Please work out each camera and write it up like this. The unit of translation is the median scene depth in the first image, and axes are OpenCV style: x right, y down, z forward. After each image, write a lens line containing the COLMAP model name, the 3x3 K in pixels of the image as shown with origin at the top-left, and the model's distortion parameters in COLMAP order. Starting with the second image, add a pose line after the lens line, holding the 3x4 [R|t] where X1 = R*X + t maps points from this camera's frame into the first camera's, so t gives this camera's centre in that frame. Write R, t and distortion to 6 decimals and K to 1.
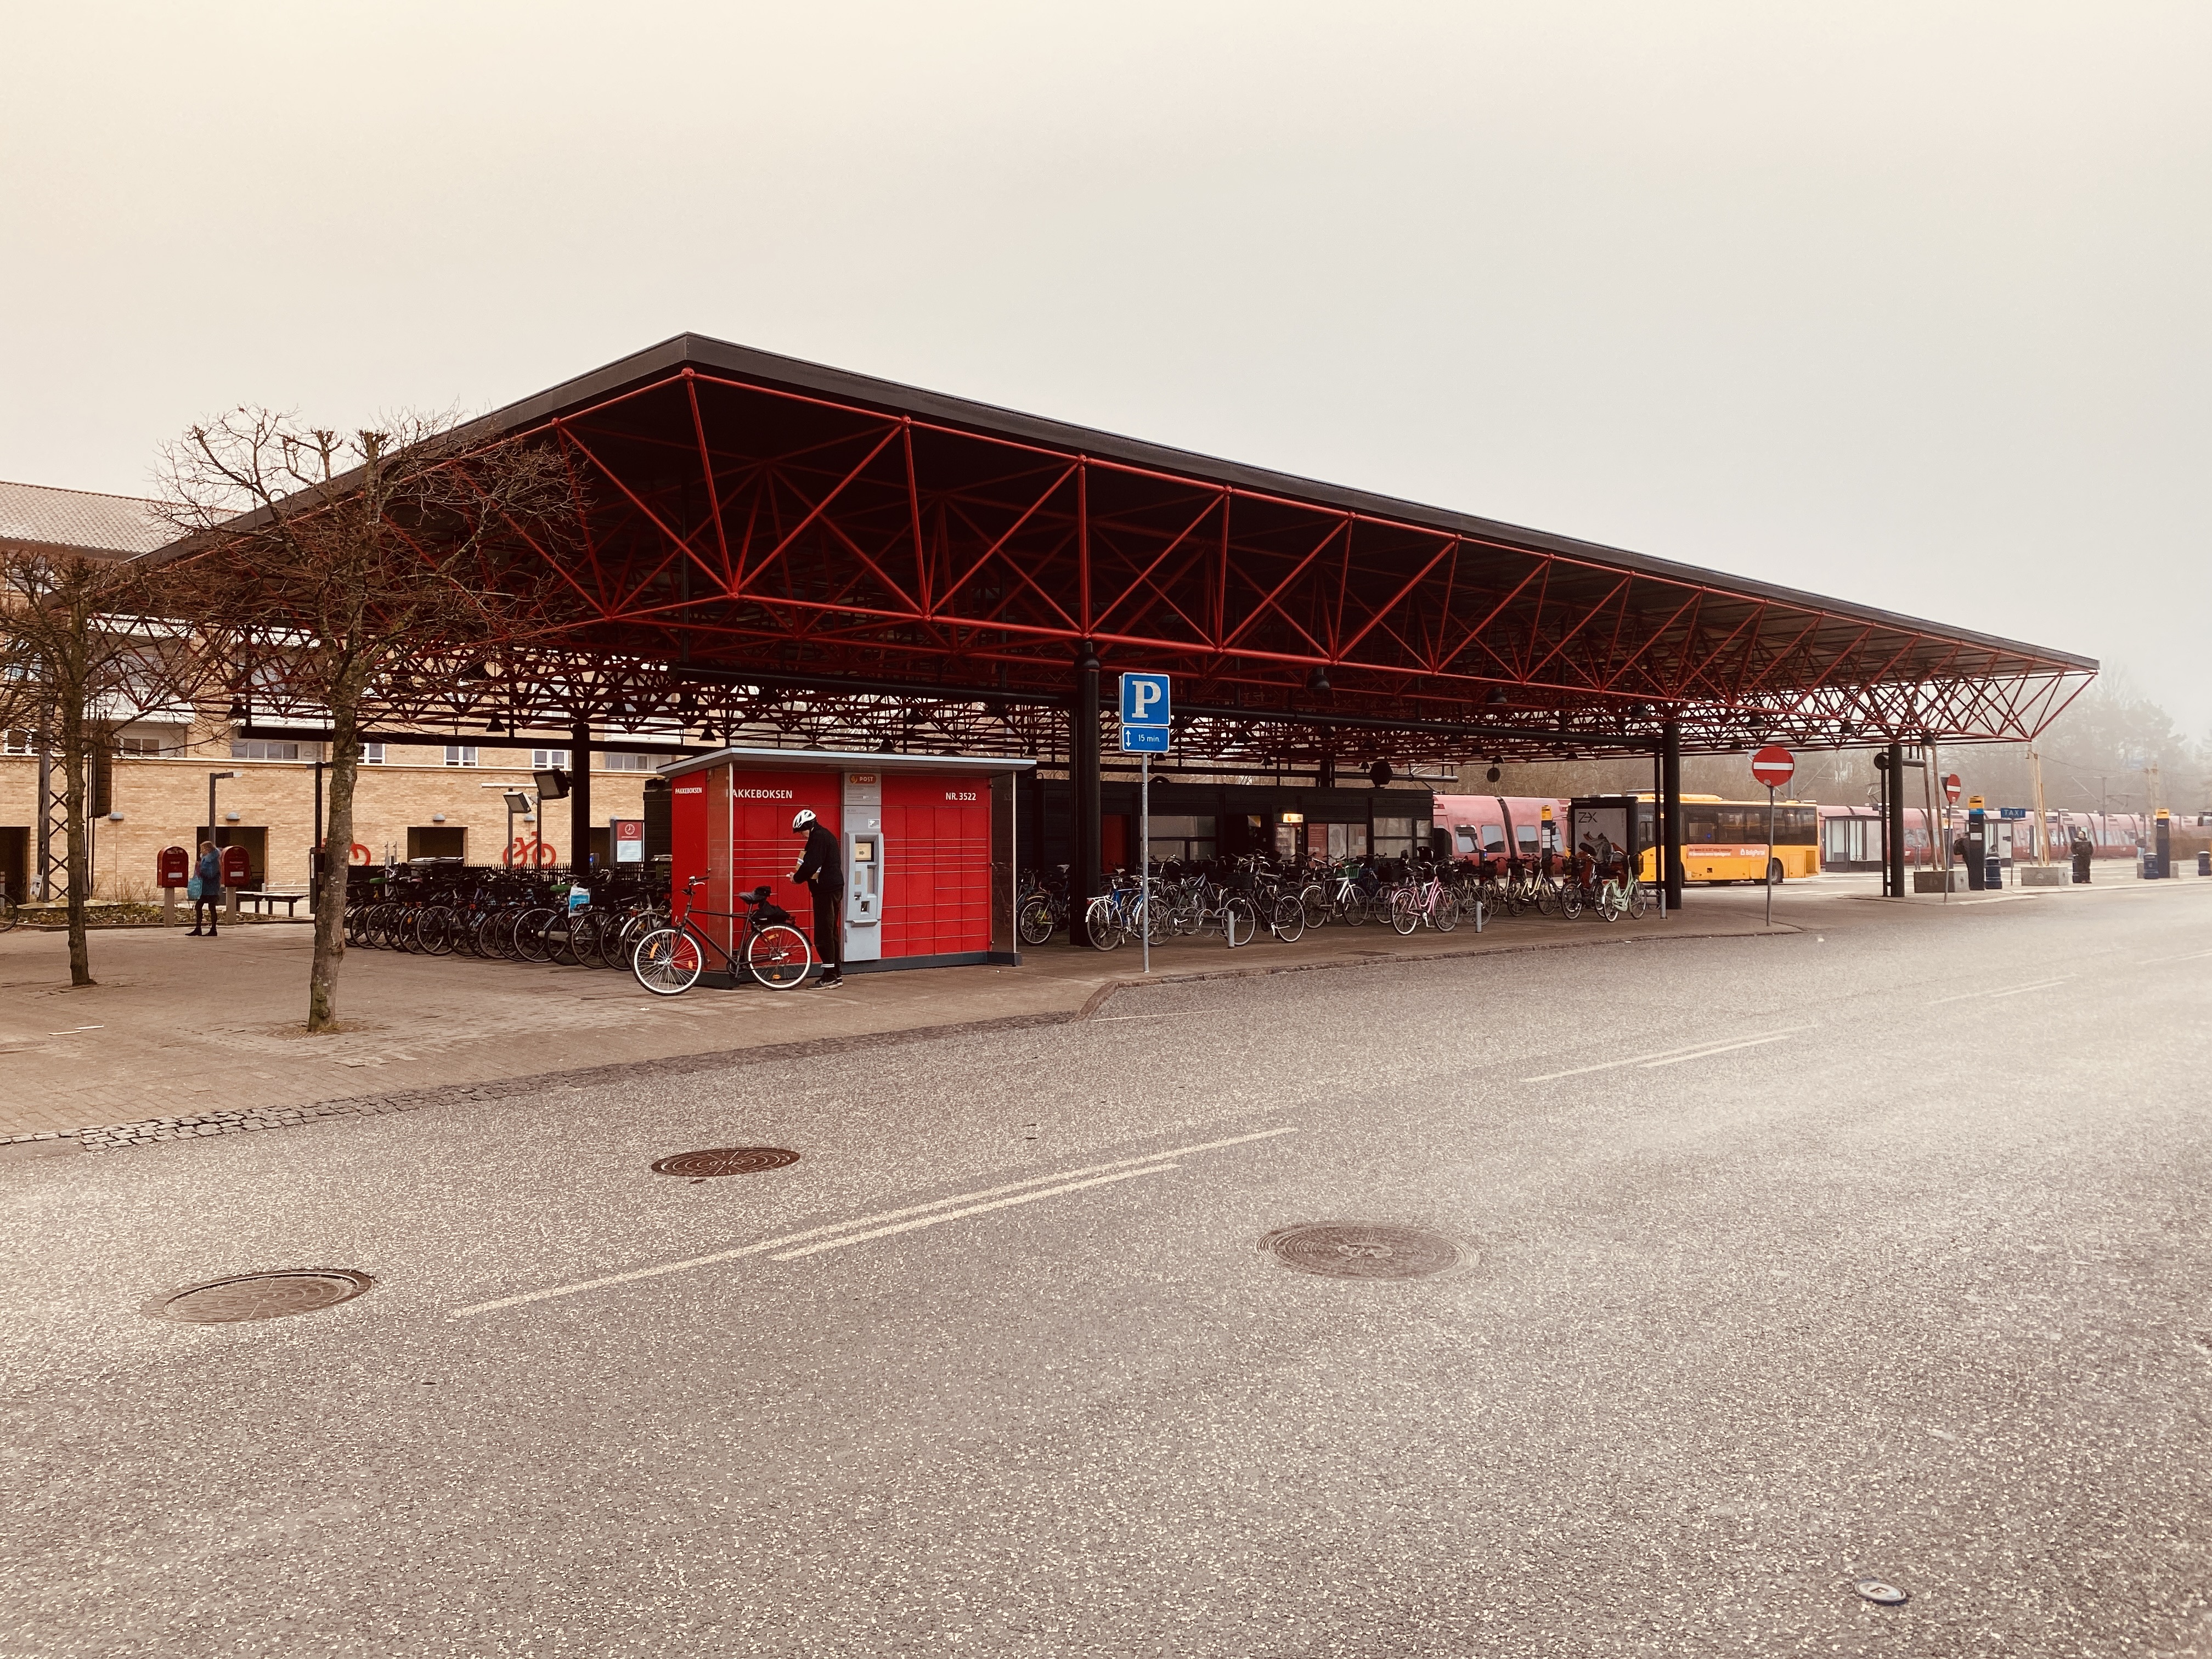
lens RADIAL K [[1673.1, 0, 1103.6], [0, 1673.1, 825.4], [0, 0, 1]] dist [-0.008757, -0.000381]
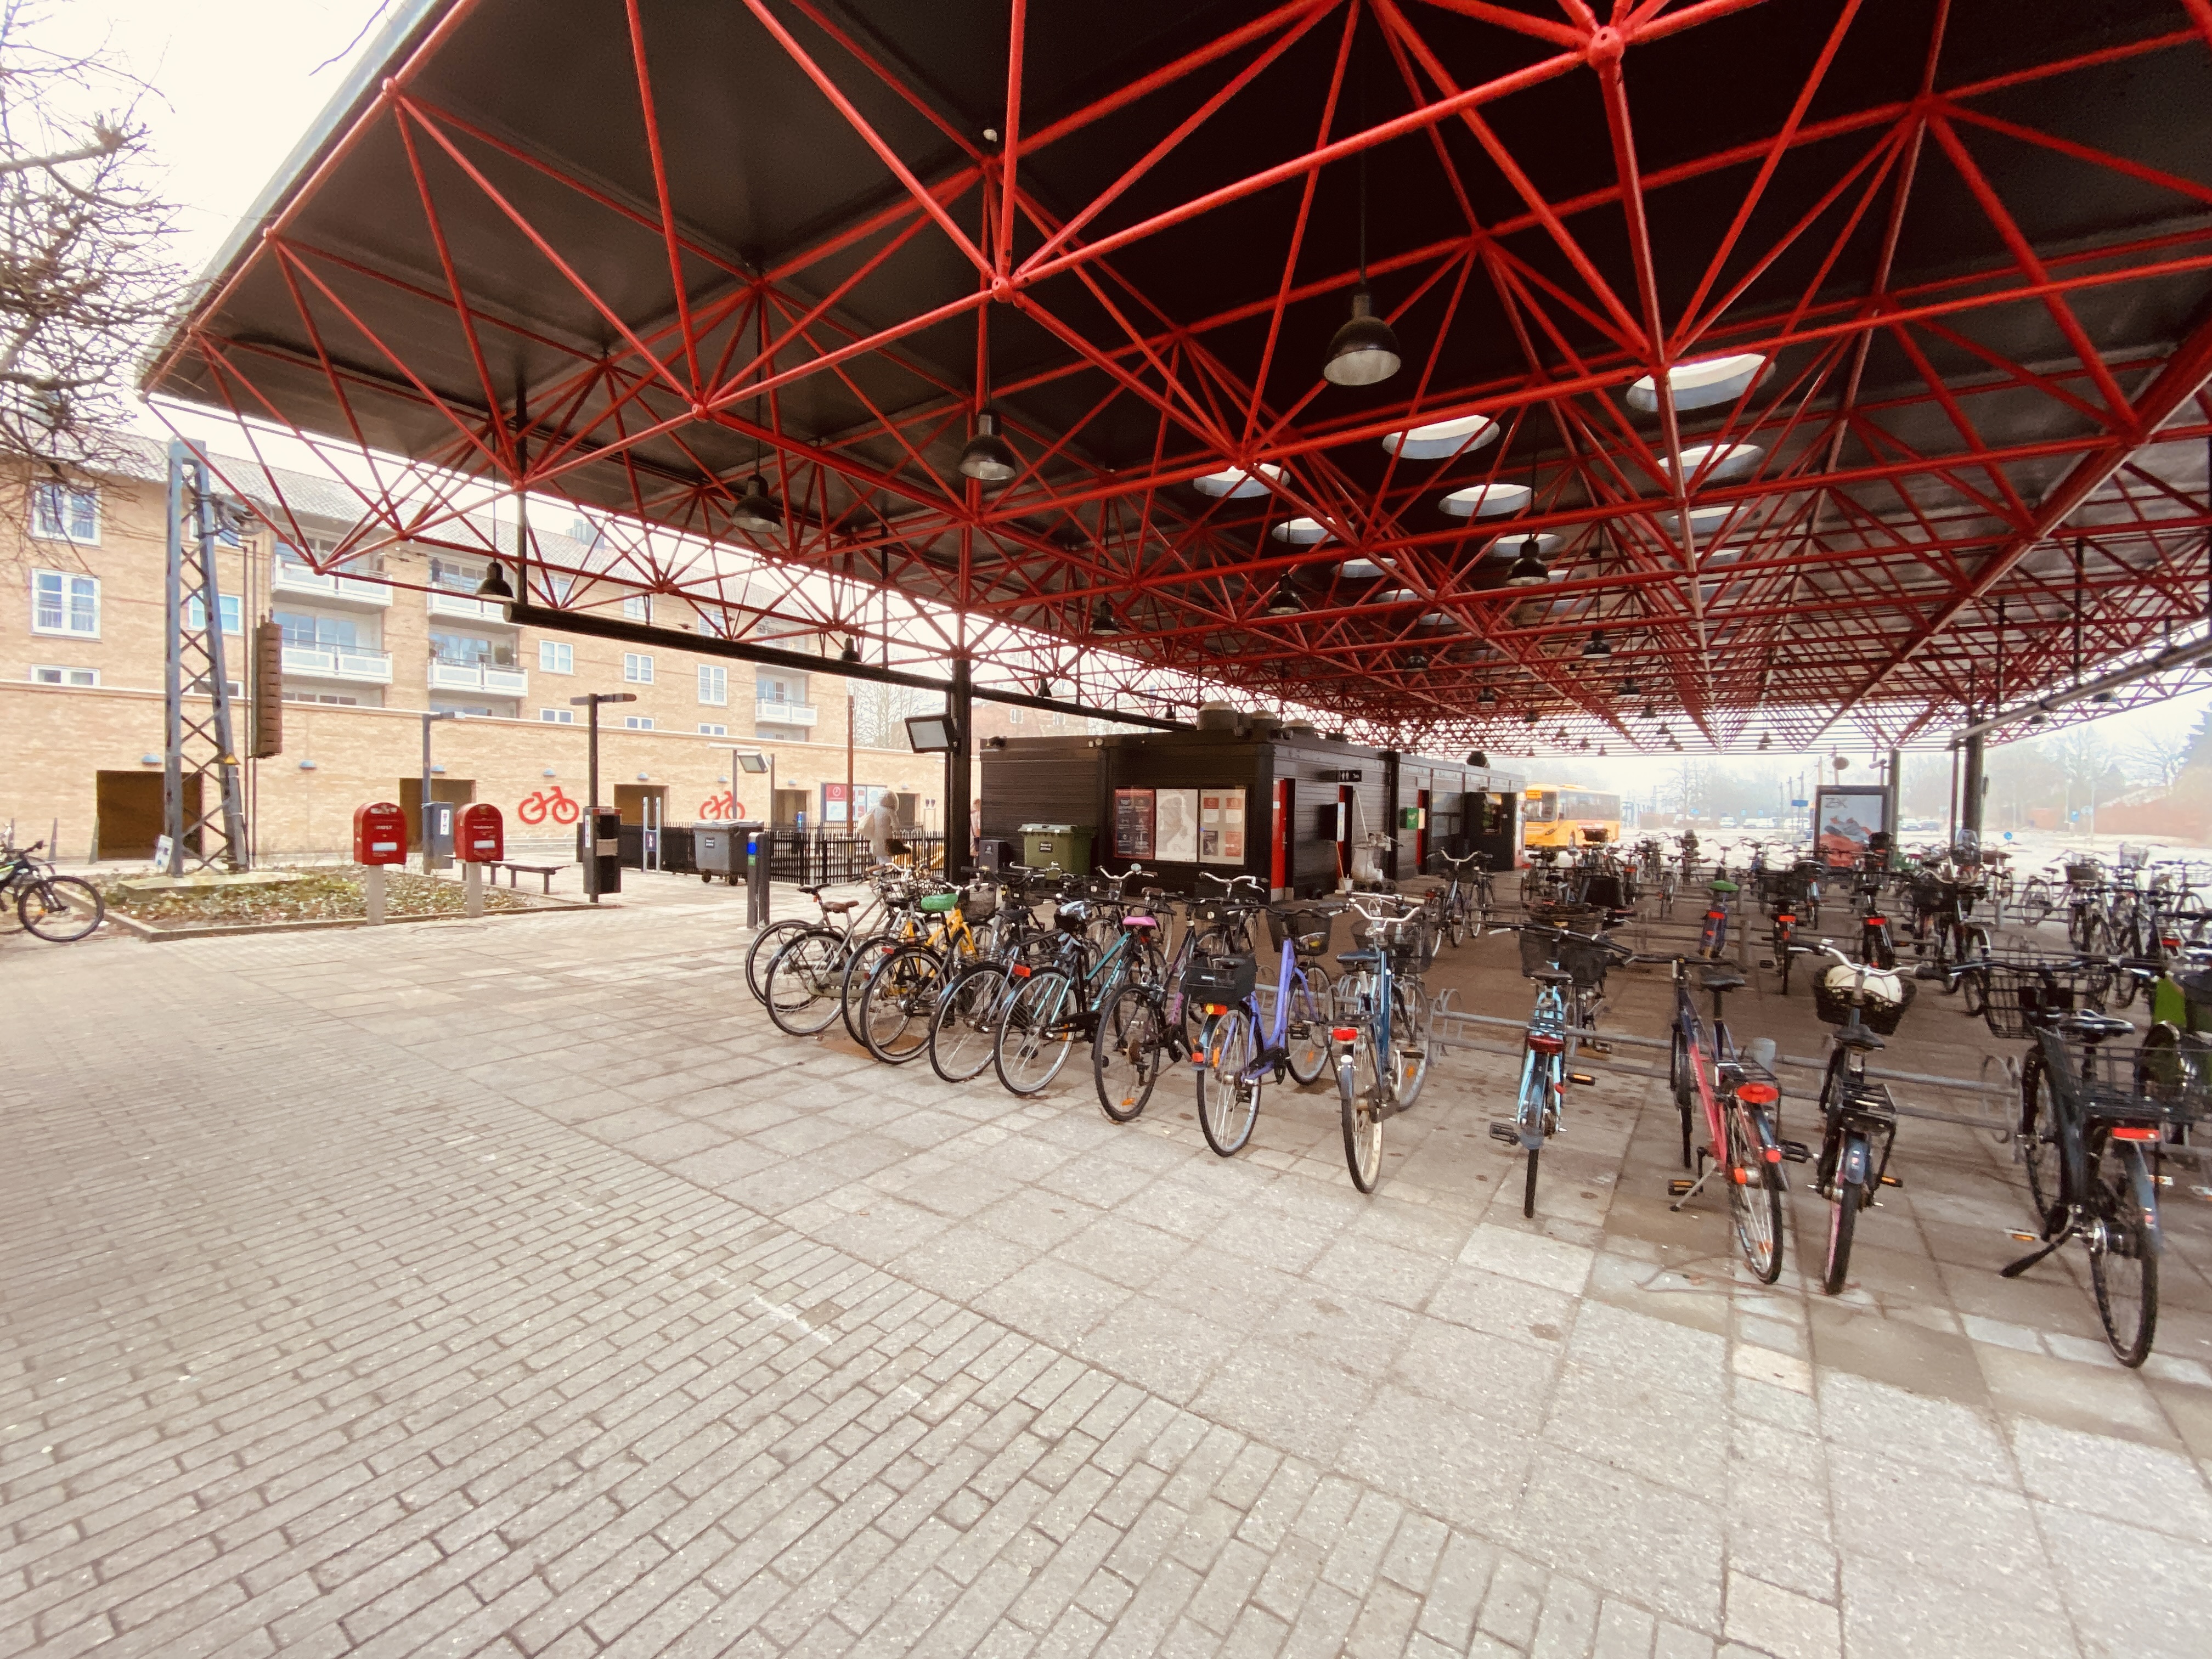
lens RADIAL K [[894.9, 0, 1104.7], [0, 894.9, 828.2], [0, 0, 1]] dist [0.000158, -0.000405]
pose [[0.983471, 0.017415, 0.180227, -0.288288], [-0.023786, 0.999164, 0.033249, 0.003692], [-0.179498, -0.036986, 0.983063, 0.509691]]
